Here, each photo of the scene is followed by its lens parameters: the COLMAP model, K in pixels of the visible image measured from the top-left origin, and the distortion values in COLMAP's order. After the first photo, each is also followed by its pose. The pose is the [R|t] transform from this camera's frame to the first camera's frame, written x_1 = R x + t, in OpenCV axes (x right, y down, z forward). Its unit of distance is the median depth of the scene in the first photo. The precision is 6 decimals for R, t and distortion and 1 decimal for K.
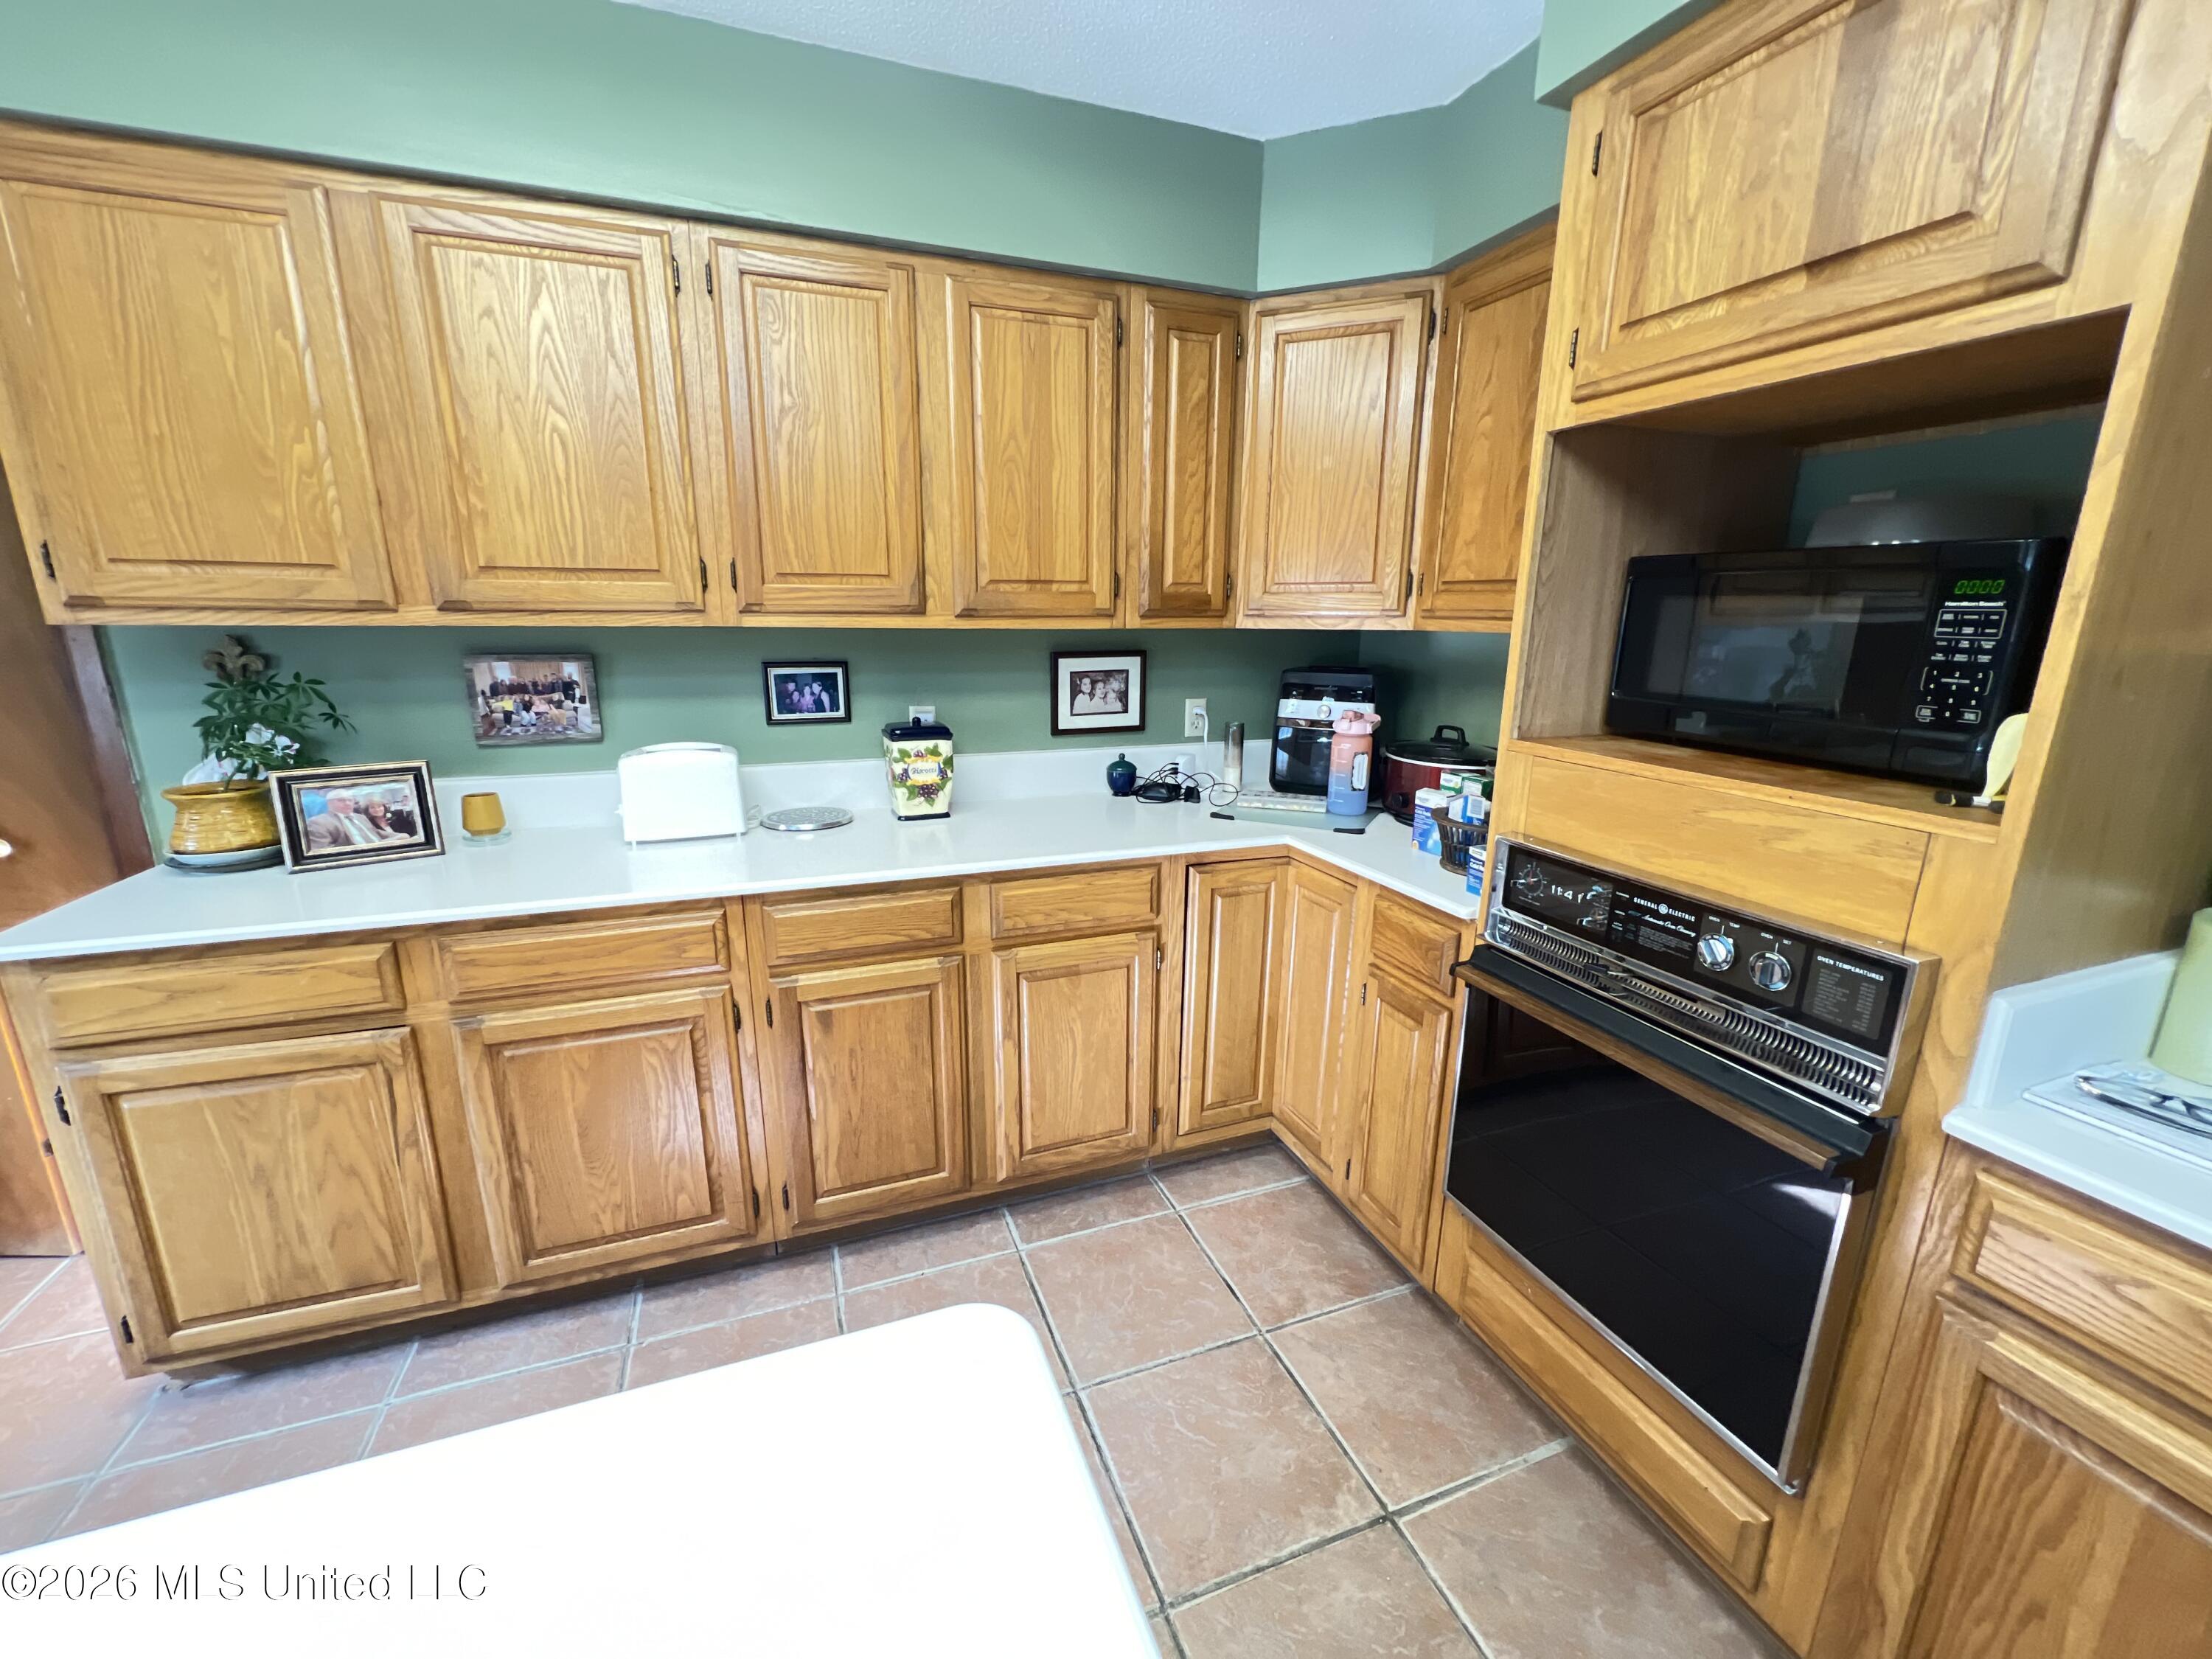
lens RADIAL K [[888.1, 0, 1099.3], [0, 888.1, 830.8], [0, 0, 1]] dist [-0.004042, 0.000920]
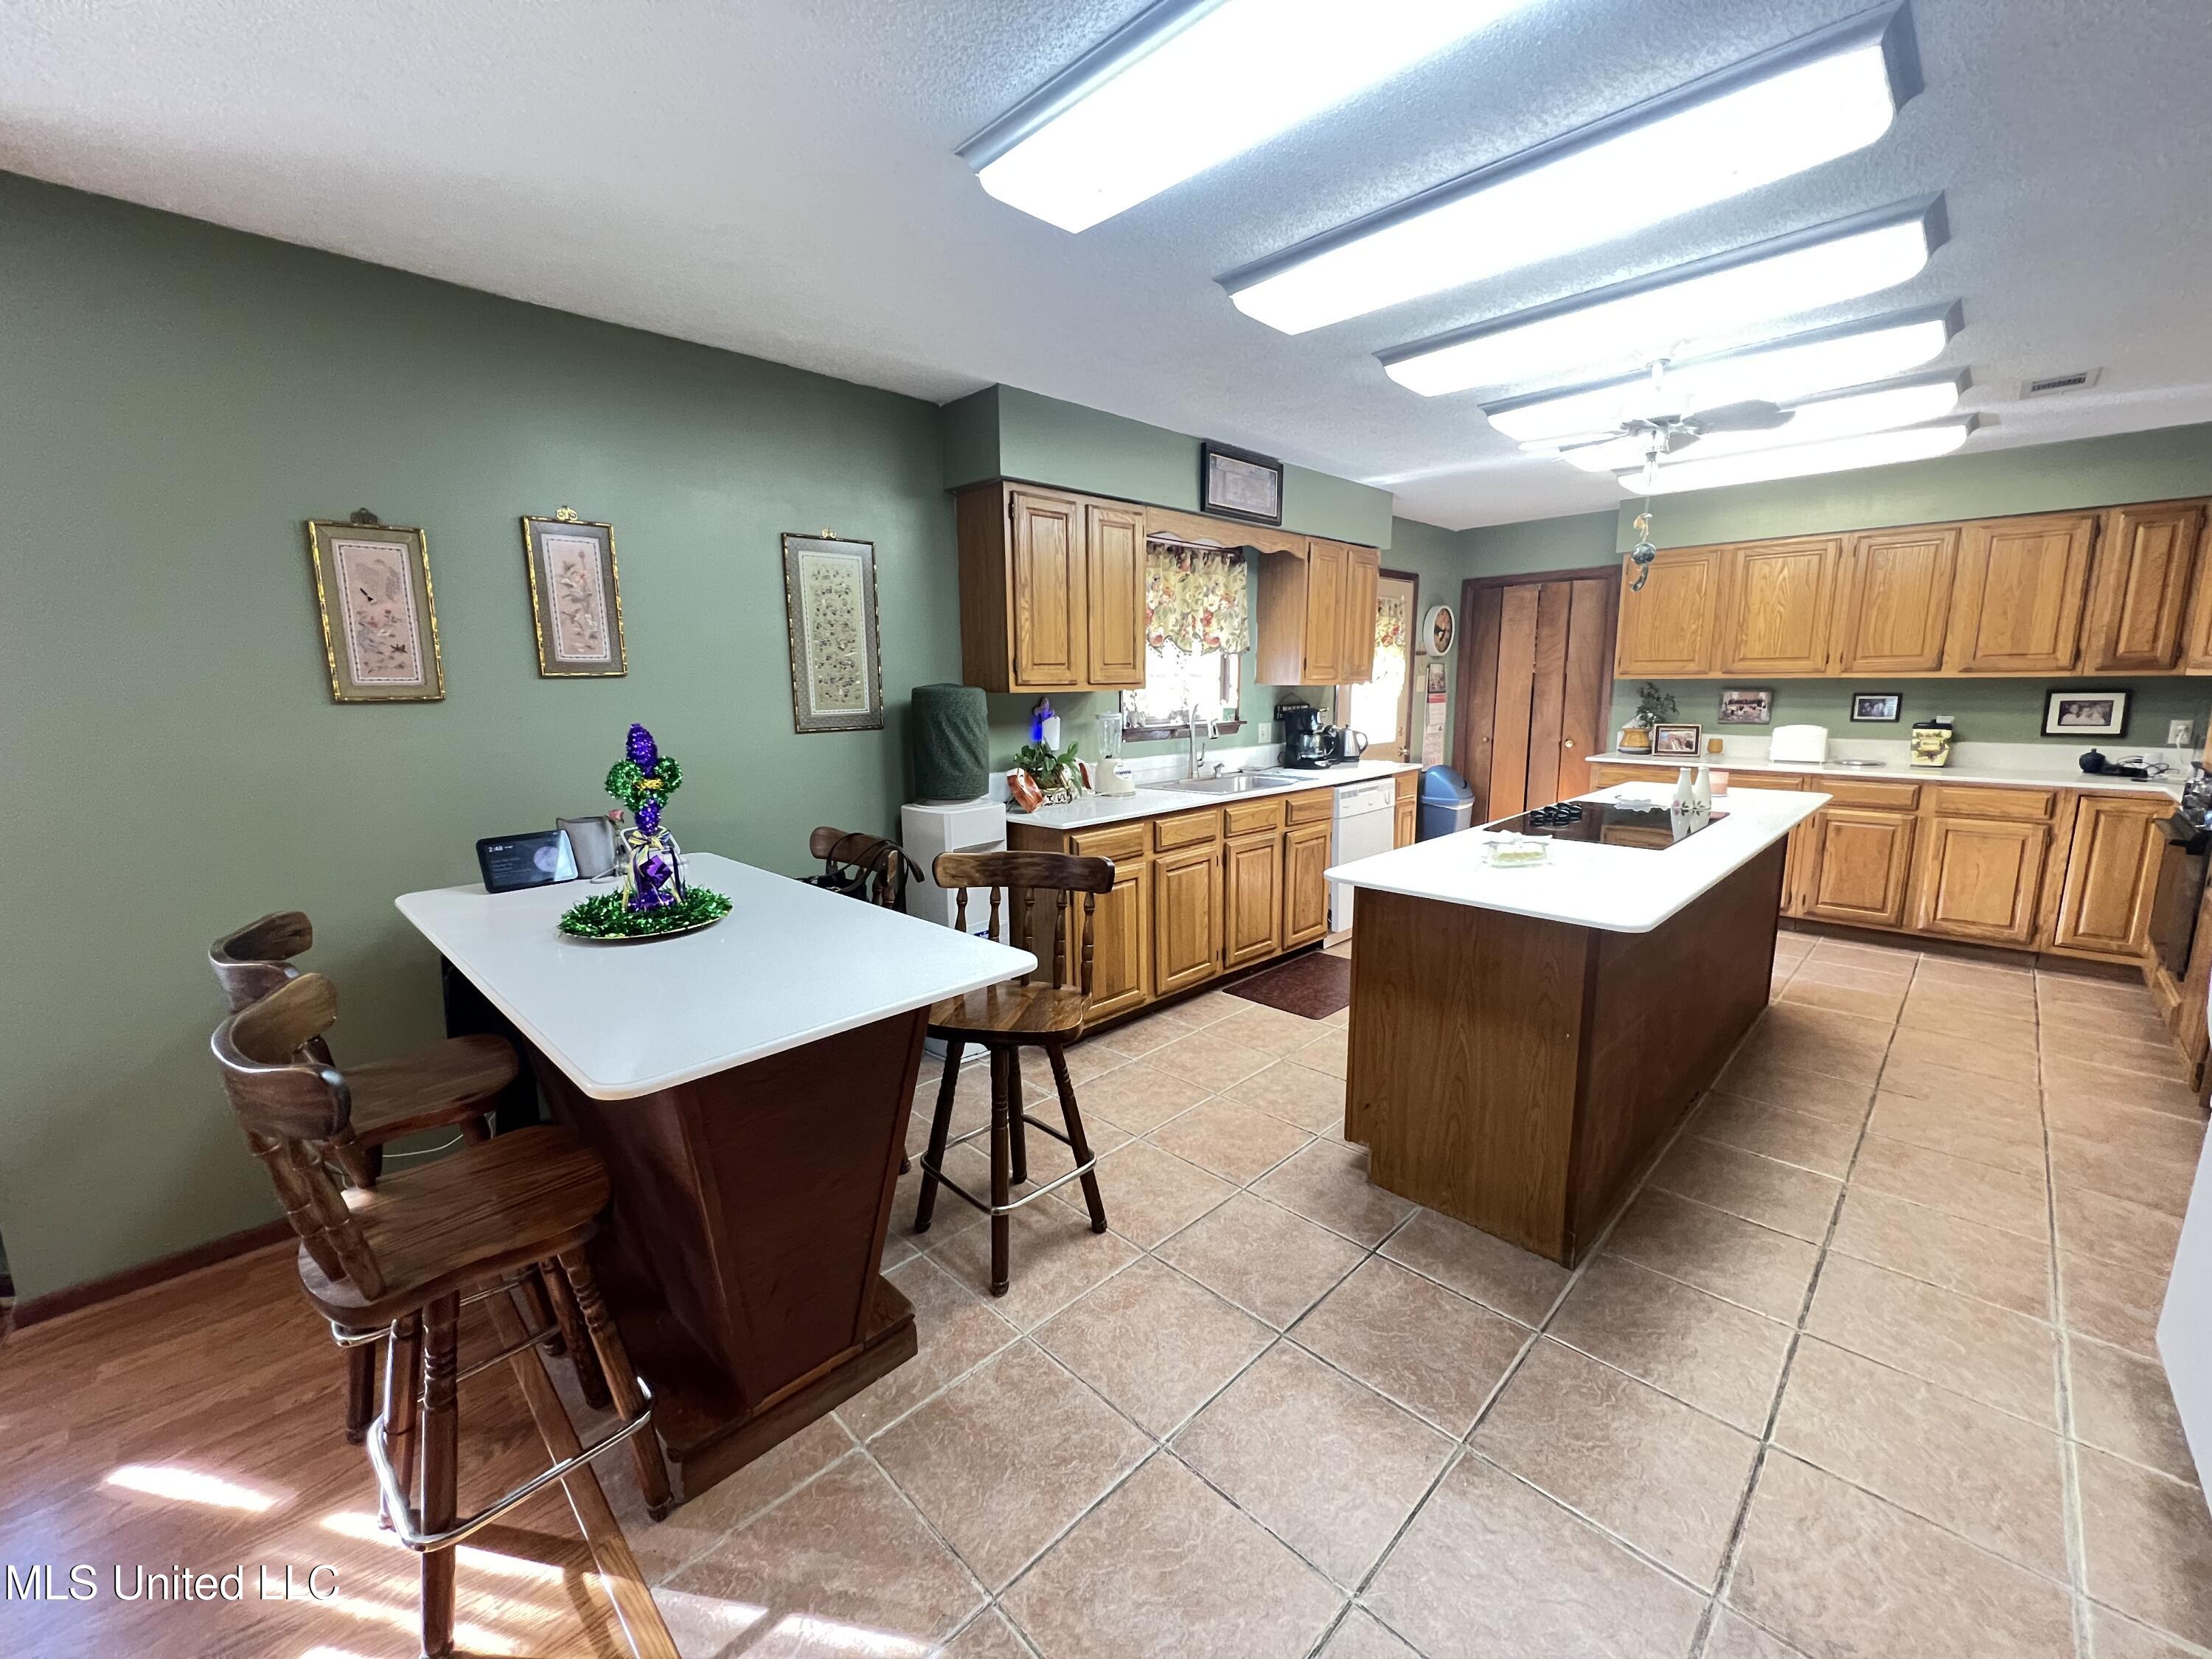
lens RADIAL K [[888.1, 0, 1096.1], [0, 888.1, 829.4], [0, 0, 1]] dist [-0.004042, 0.000920]
pose [[0.406263, 0.139511, -0.903043, 1.054642], [-0.203266, 0.977312, 0.059539, 0.465201], [0.890861, 0.159369, 0.425403, -1.860291]]
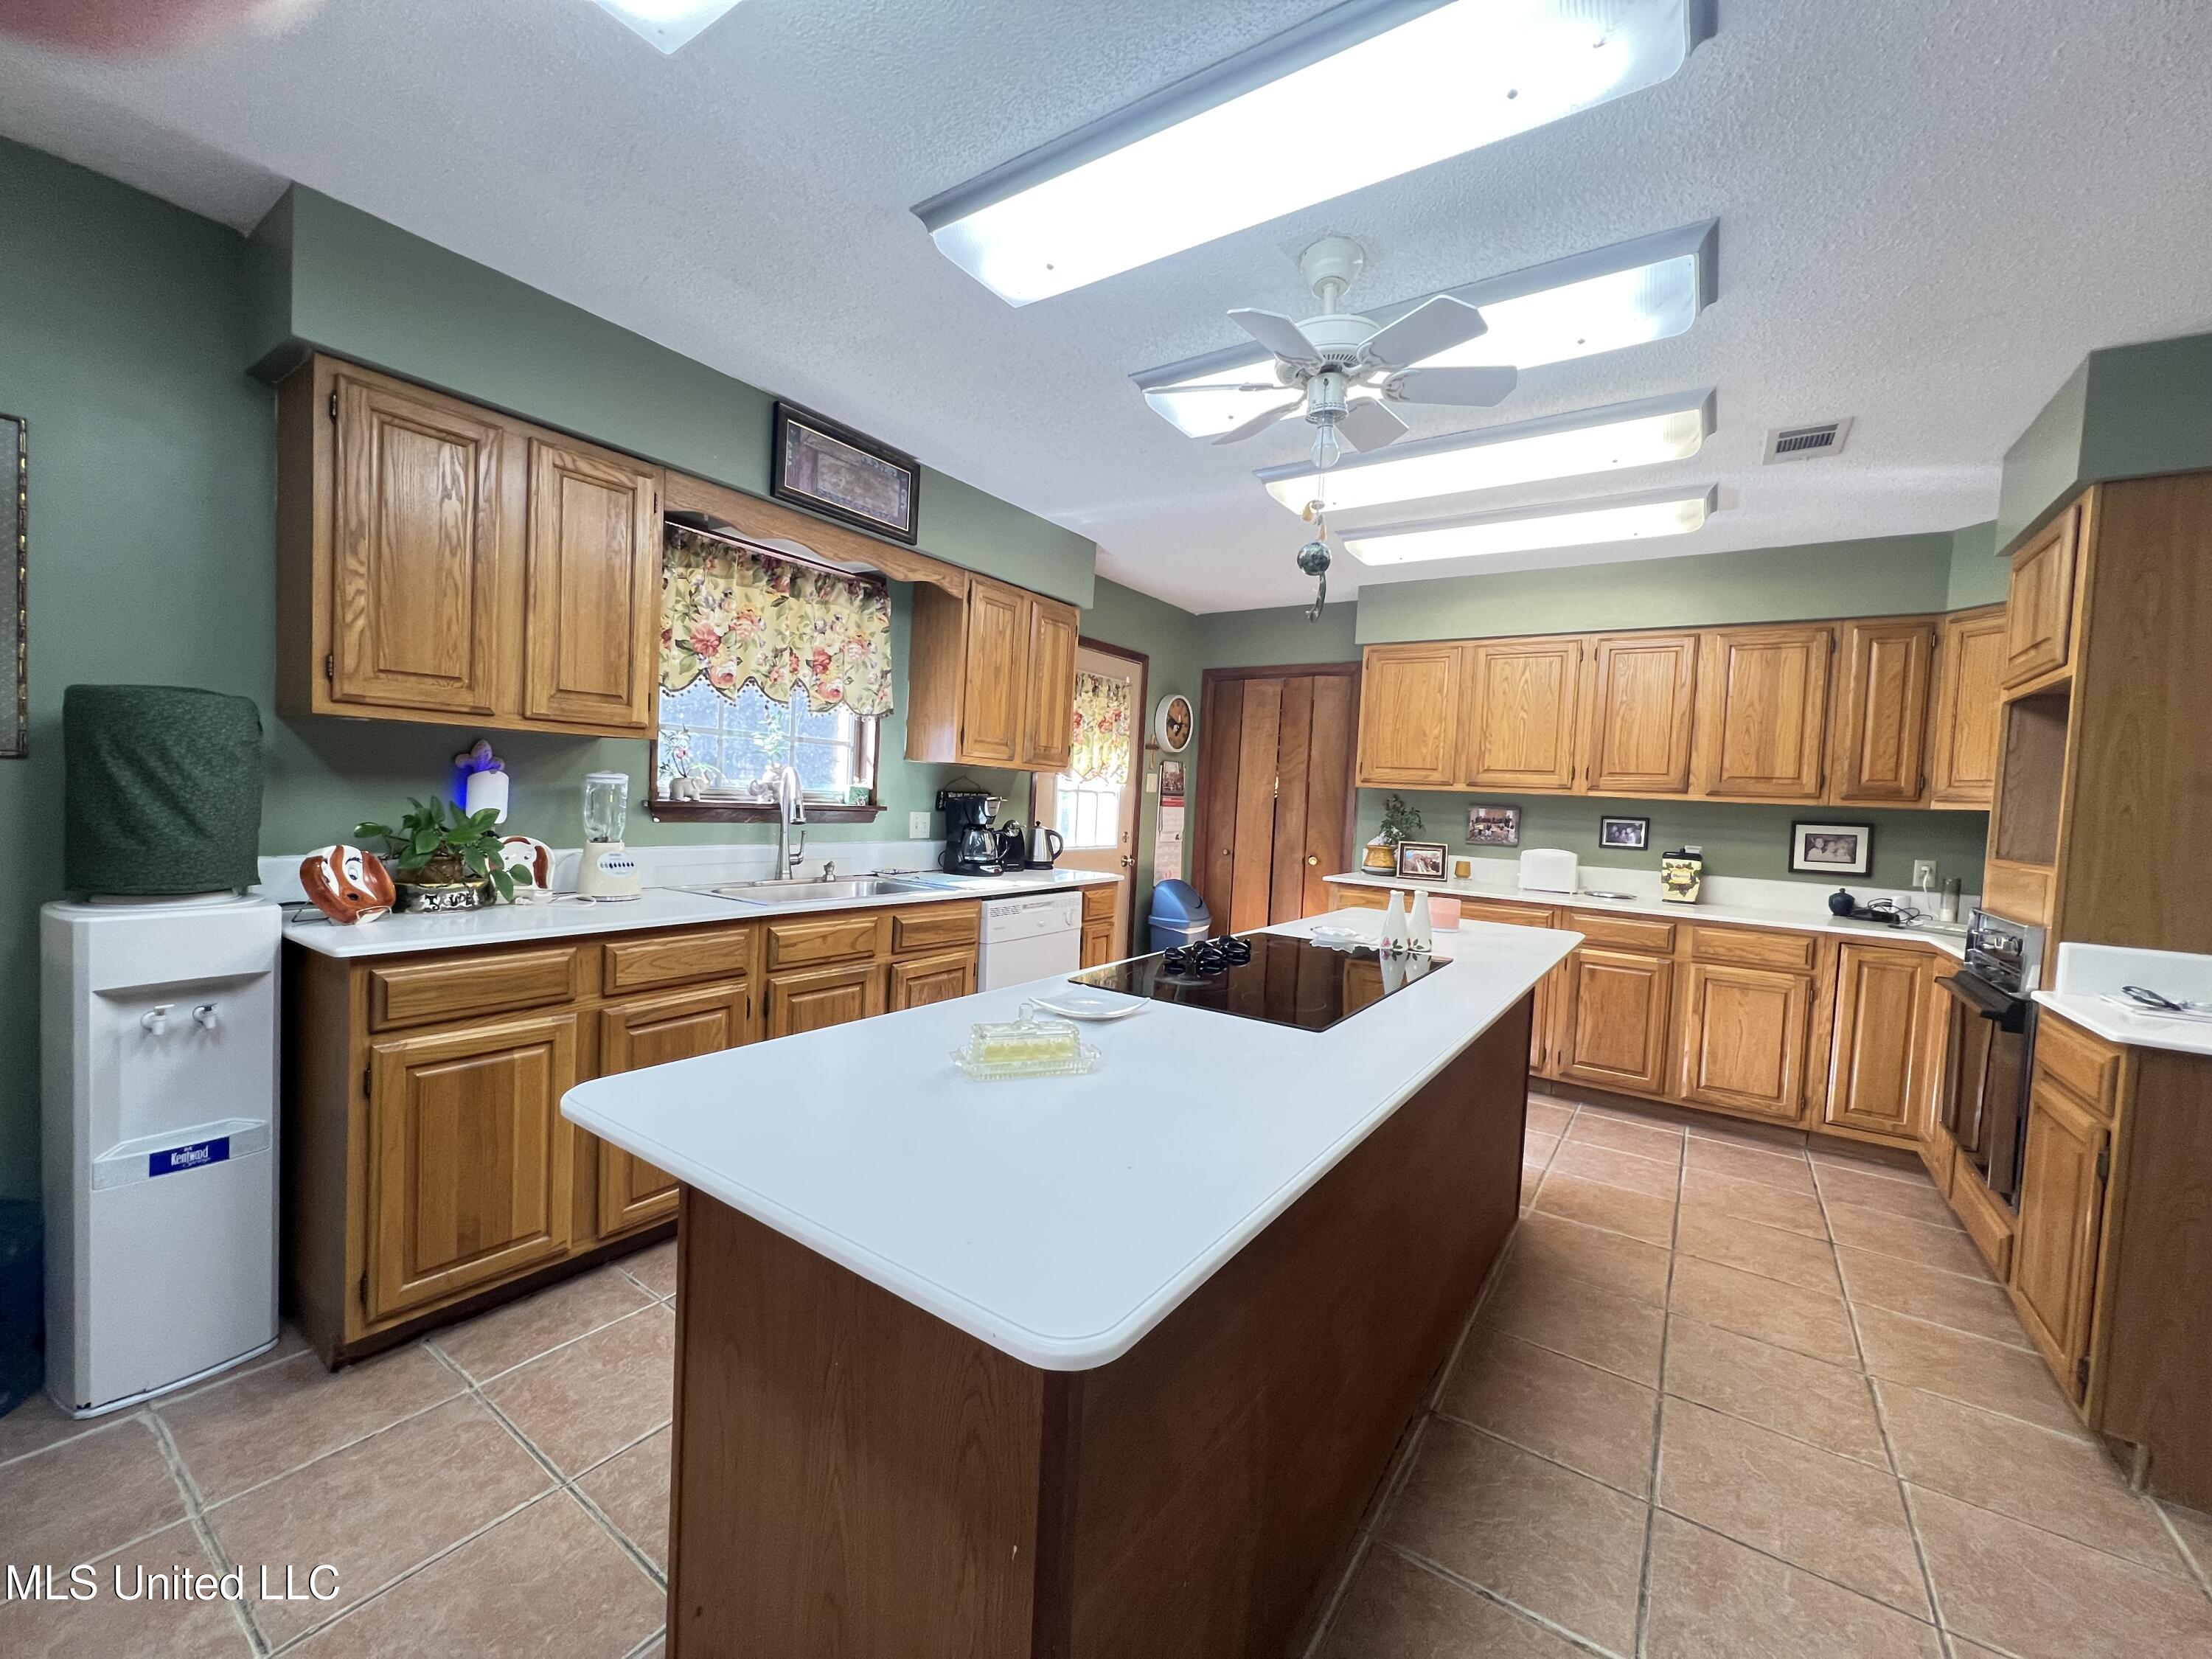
lens RADIAL K [[888.1, 0, 1097.0], [0, 888.1, 829.2], [0, 0, 1]] dist [-0.004042, 0.000920]
pose [[0.568480, 0.053074, -0.820983, 0.701940], [-0.239139, 0.965488, -0.103173, 0.360028], [0.787174, 0.254981, 0.561553, -1.148432]]
